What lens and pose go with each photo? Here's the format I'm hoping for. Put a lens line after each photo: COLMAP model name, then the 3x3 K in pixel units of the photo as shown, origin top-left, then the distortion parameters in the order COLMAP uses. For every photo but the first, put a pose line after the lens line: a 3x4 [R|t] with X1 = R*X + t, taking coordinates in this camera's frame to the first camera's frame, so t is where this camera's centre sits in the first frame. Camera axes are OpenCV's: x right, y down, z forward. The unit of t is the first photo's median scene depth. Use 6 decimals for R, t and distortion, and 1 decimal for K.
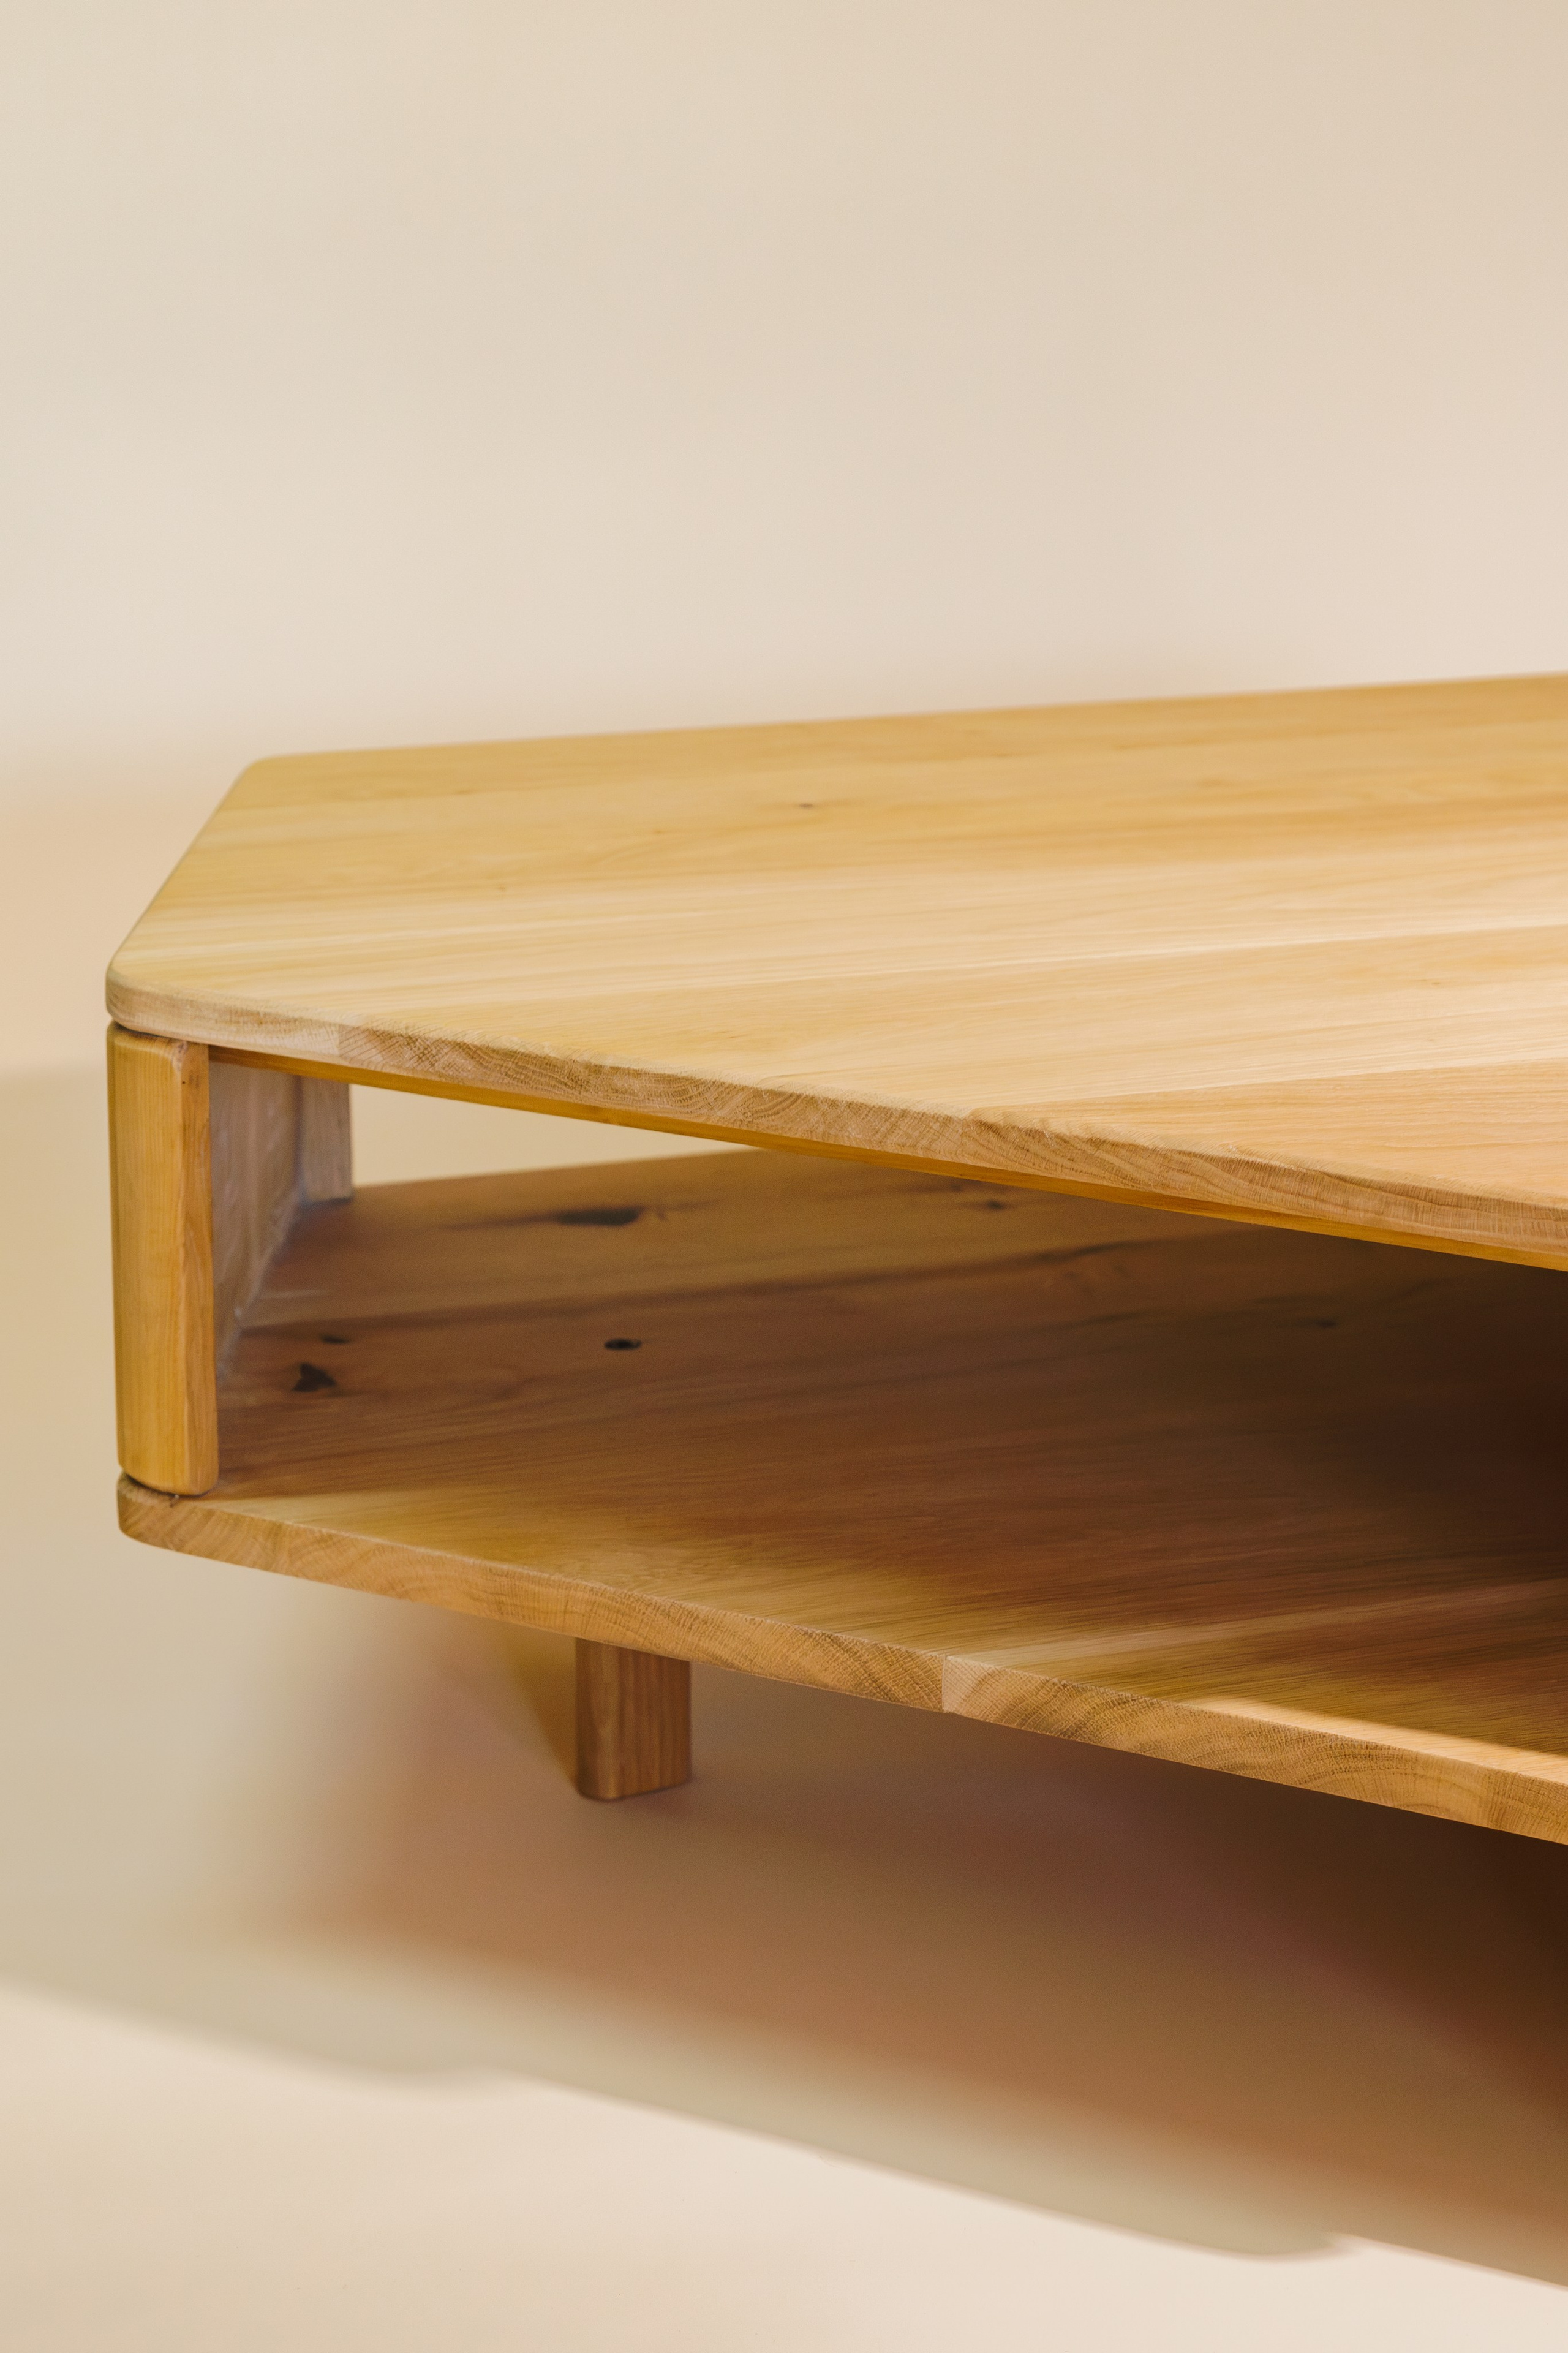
lens RADIAL K [[5449.3, 0, 768.2], [0, 5449.3, 1199.9], [0, 0, 1]] dist [-0.048197, 0.000000]
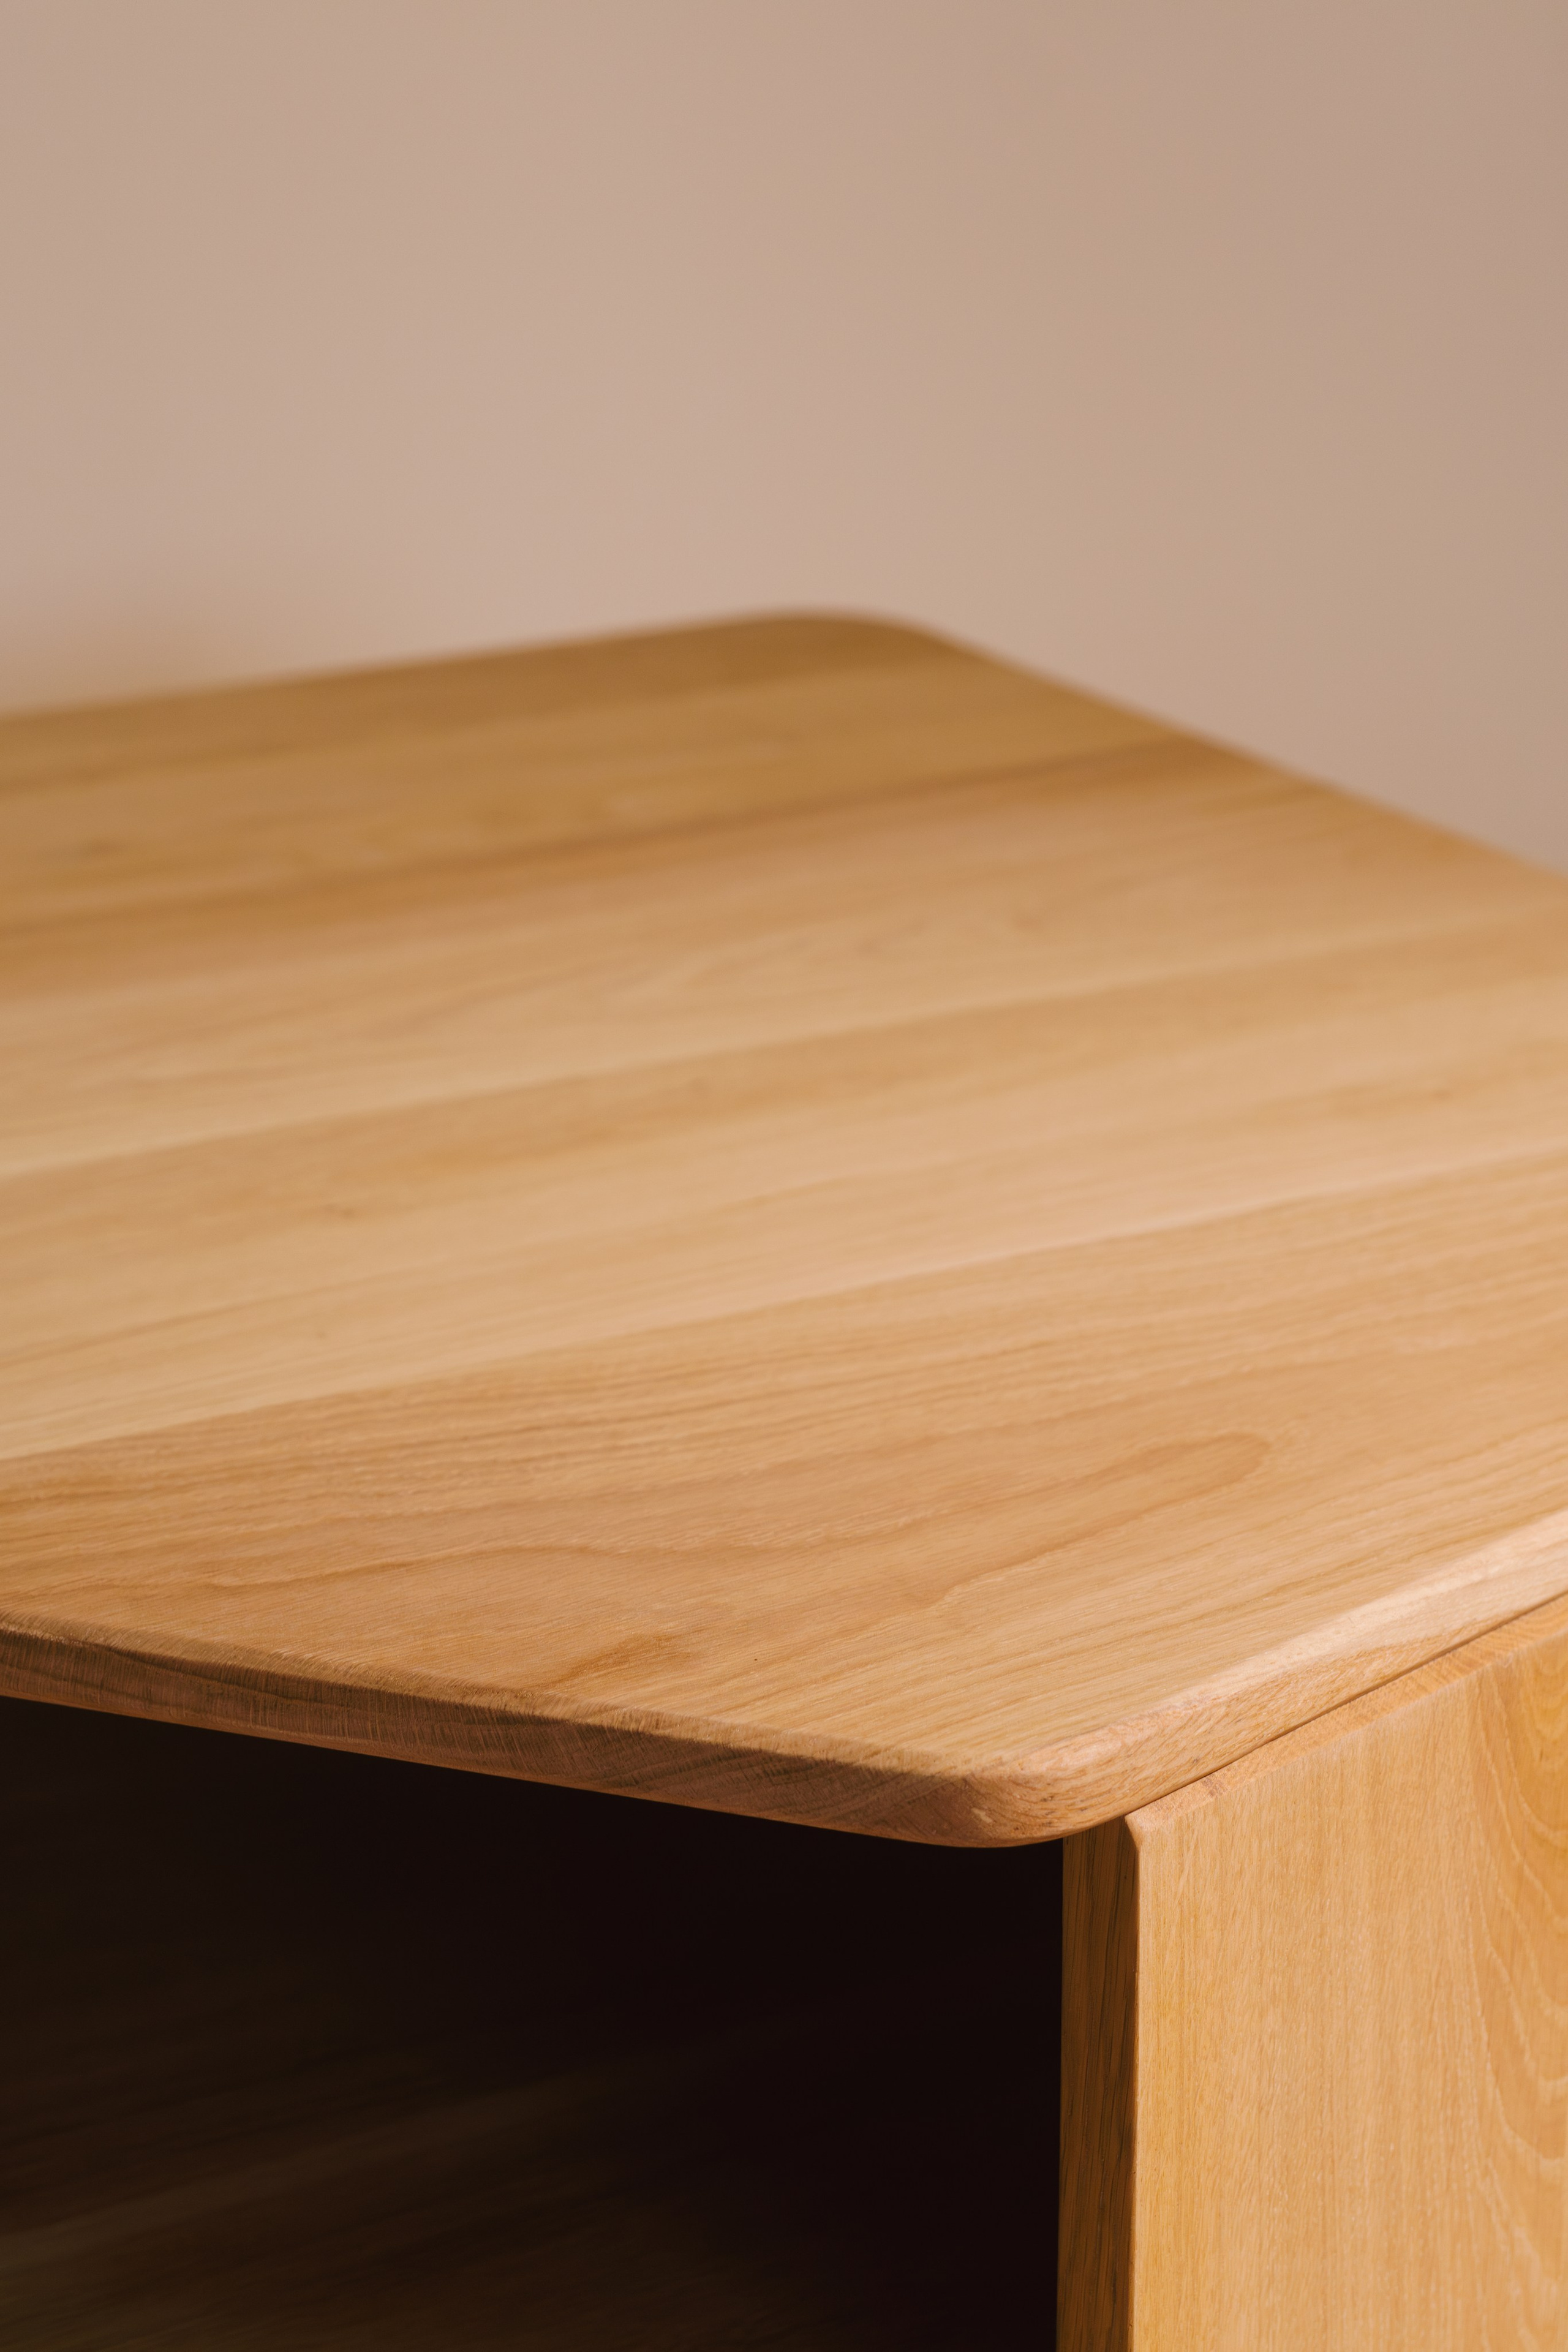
lens RADIAL K [[5447.4, 0, 767.6], [0, 5447.4, 1180.8], [0, 0, 1]] dist [-0.048197, 0.000000]
pose [[0.988338, -0.066894, 0.136797, 0.090254], [0.061391, 0.997141, 0.044064, -0.078559], [-0.139353, -0.035152, 0.989619, 0.347737]]
